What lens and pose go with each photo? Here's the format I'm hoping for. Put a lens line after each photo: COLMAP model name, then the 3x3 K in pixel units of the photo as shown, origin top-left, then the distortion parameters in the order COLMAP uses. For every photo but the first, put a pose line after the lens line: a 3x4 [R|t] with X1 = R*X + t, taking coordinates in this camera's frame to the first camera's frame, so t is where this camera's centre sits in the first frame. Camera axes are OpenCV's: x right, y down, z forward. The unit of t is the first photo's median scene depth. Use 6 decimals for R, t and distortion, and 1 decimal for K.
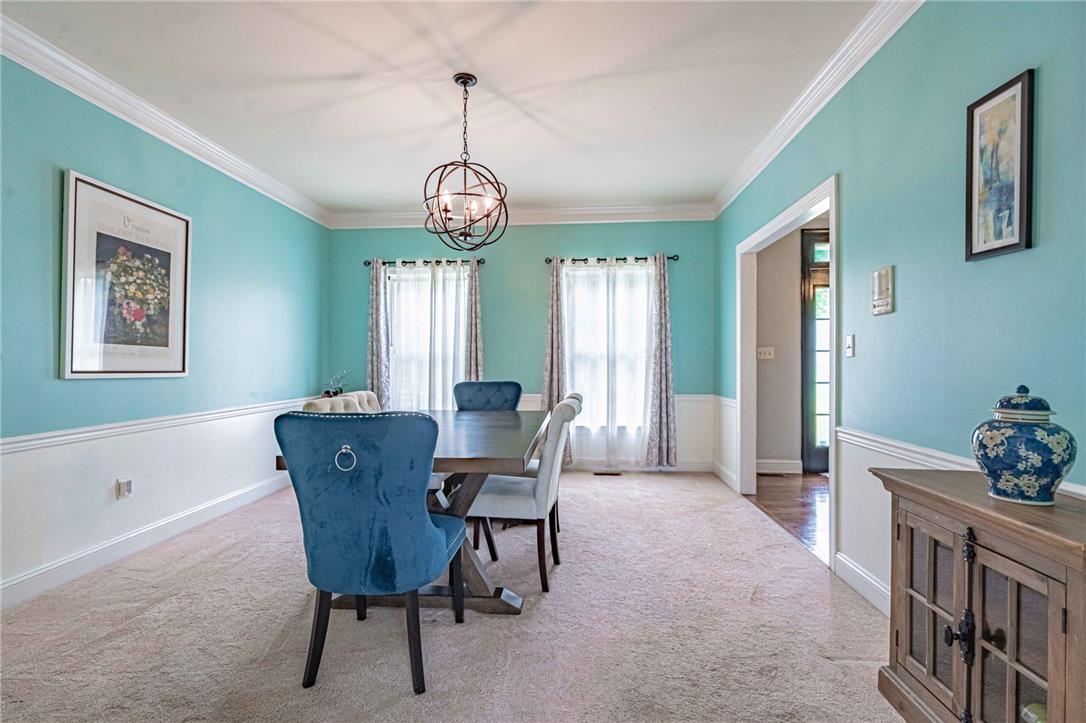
lens RADIAL K [[496.4, 0, 543.2], [0, 496.4, 359.8], [0, 0, 1]] dist [-0.001226, 0.000013]
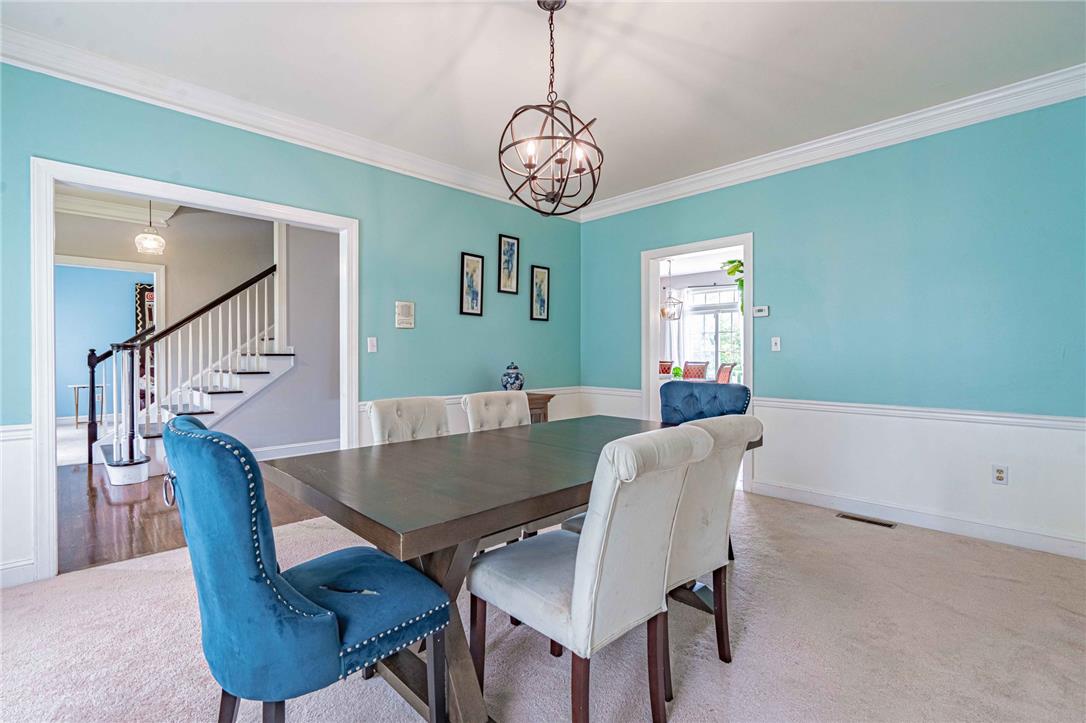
lens RADIAL K [[496.4, 0, 541.3], [0, 496.4, 358.3], [0, 0, 1]] dist [-0.001226, 0.000013]
pose [[-0.745288, -0.003565, 0.666733, -1.101296], [0.001510, 0.999974, 0.007033, 0.002575], [-0.666741, 0.006248, -0.745263, 2.617243]]
